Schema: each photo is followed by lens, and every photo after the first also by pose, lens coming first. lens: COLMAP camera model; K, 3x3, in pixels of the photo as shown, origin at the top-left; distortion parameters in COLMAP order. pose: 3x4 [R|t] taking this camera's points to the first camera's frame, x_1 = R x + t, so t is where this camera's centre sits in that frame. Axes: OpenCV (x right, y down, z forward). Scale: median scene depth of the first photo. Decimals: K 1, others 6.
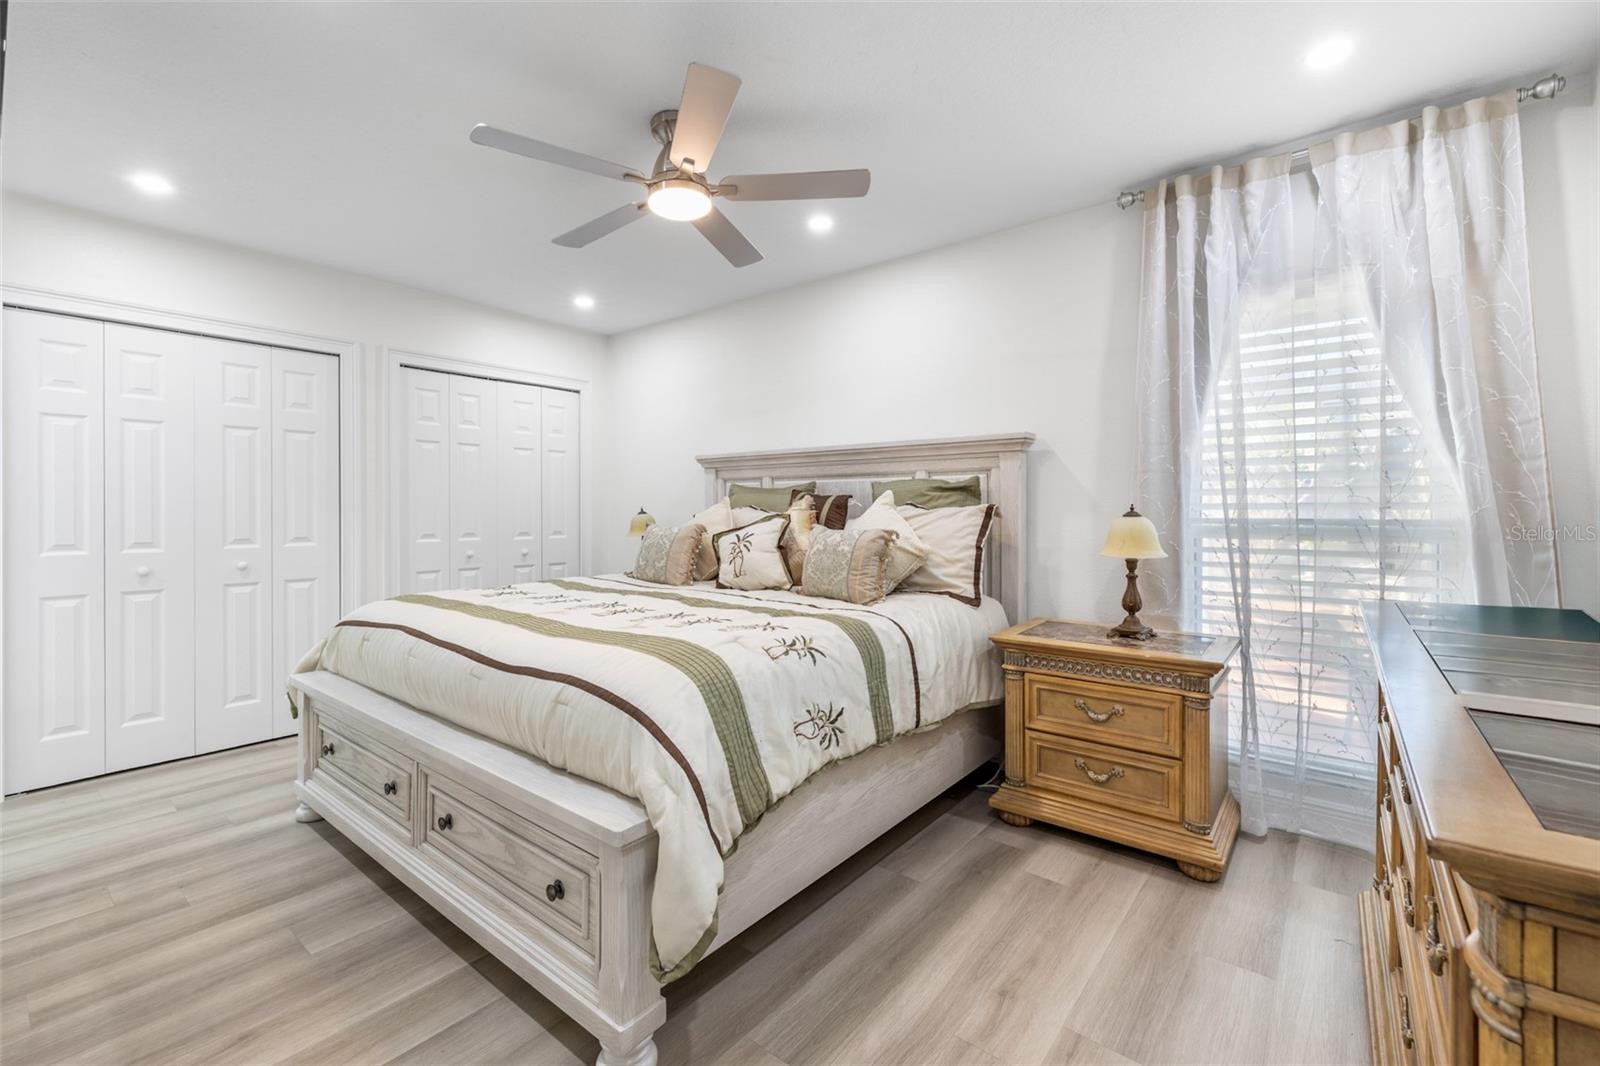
lens RADIAL K [[679.3, 0, 799.6], [0, 679.3, 519.4], [0, 0, 1]] dist [0.001315, 0.000362]
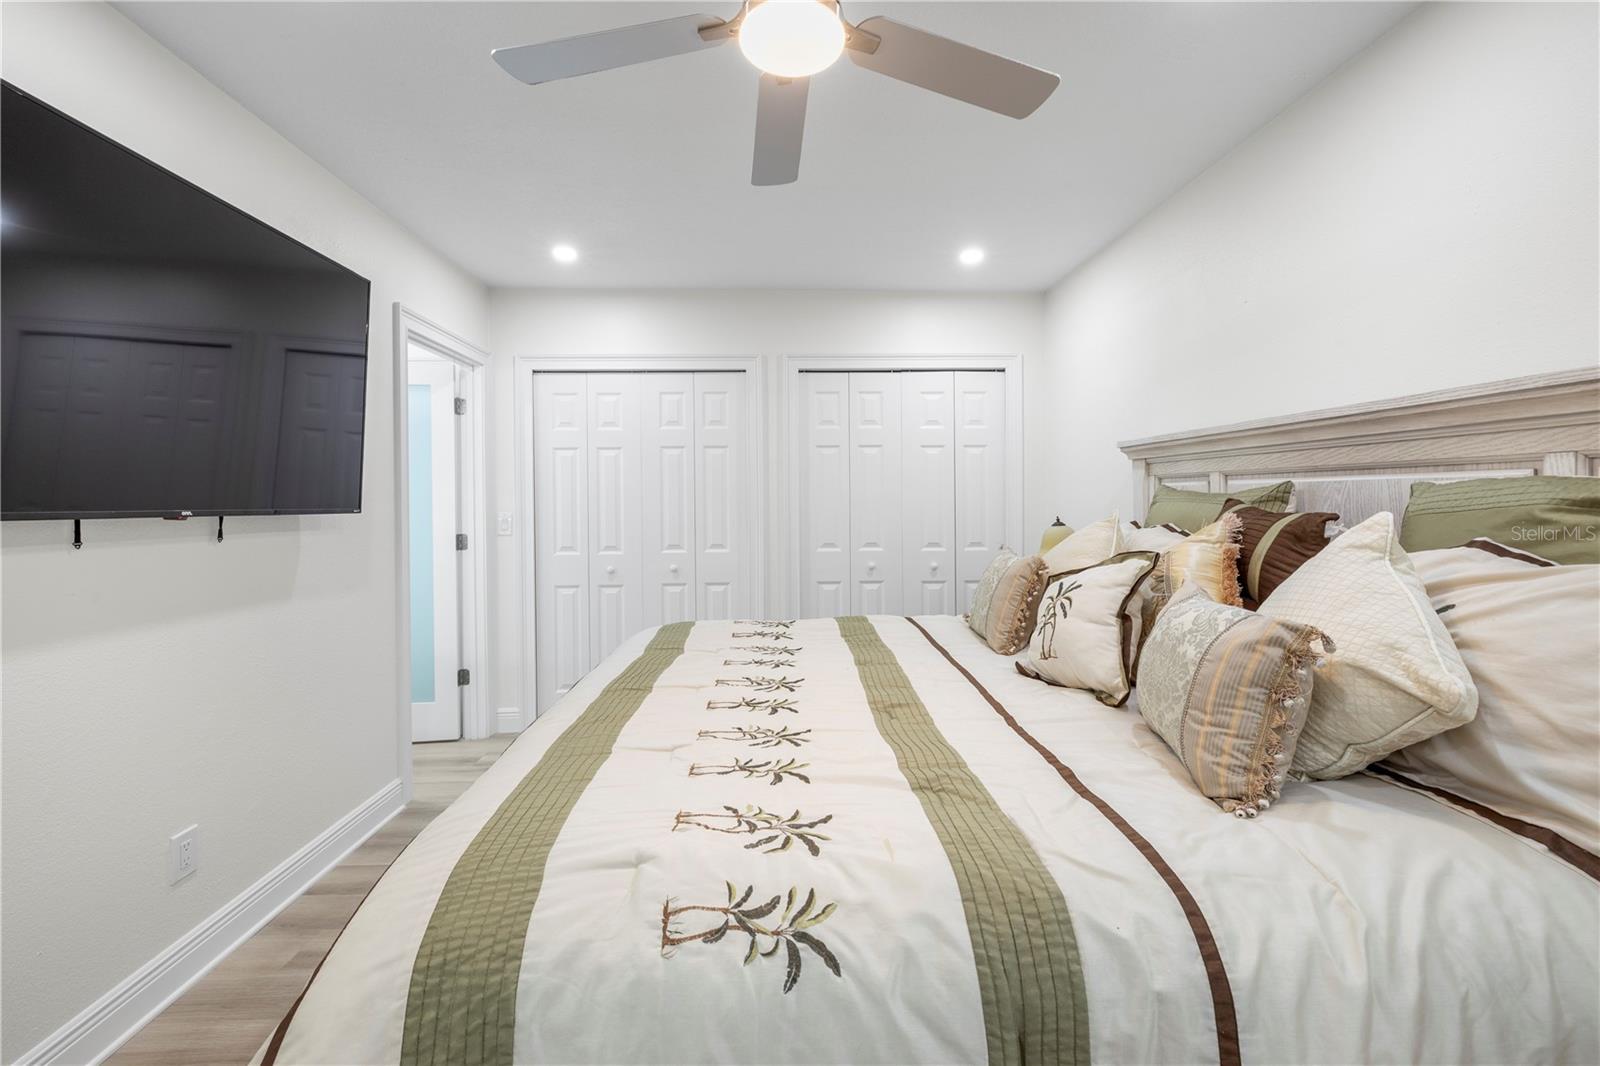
lens RADIAL K [[679.3, 0, 799.6], [0, 679.3, 519.4], [0, 0, 1]] dist [0.001315, 0.000362]
pose [[0.658198, 0.018684, -0.752613, 0.180629], [-0.002342, 0.999738, 0.022771, -0.040976], [0.752841, -0.013225, 0.658070, 0.411131]]
